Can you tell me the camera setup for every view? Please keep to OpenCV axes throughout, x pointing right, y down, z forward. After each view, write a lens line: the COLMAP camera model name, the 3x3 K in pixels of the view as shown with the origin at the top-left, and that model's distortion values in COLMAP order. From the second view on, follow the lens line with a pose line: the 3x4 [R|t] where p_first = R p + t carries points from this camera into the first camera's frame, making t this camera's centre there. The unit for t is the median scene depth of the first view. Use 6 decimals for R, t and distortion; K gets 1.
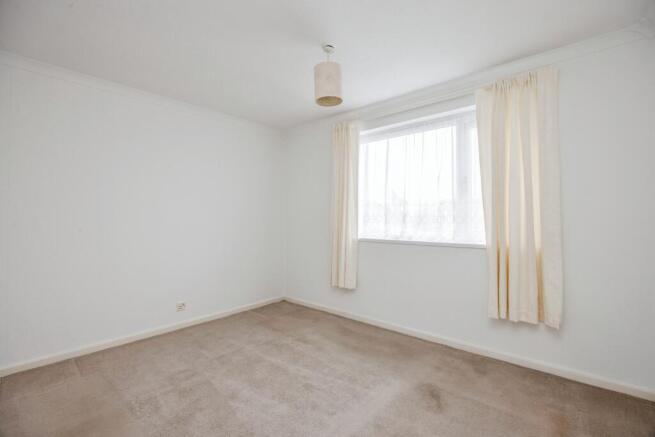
lens RADIAL K [[292.5, 0, 327.5], [0, 292.5, 218.5], [0, 0, 1]] dist [-0.003112, -0.000134]
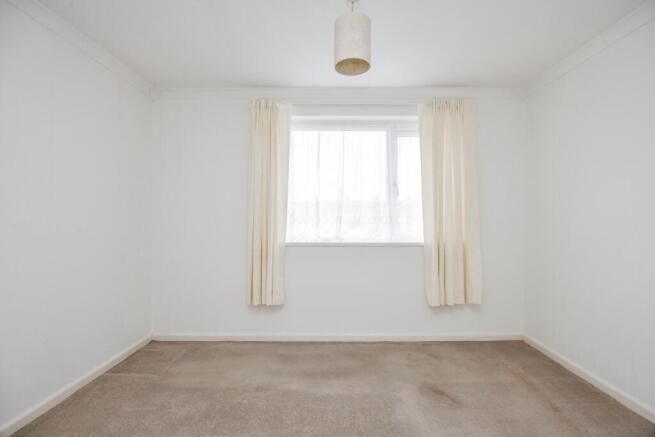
lens RADIAL K [[292.5, 0, 327.5], [0, 292.5, 218.5], [0, 0, 1]] dist [-0.003112, -0.000134]
pose [[0.753295, 0.002853, 0.657676, -0.412708], [-0.000920, 0.999994, -0.003285, 0.002026], [-0.657682, 0.001869, 0.753293, 0.338059]]
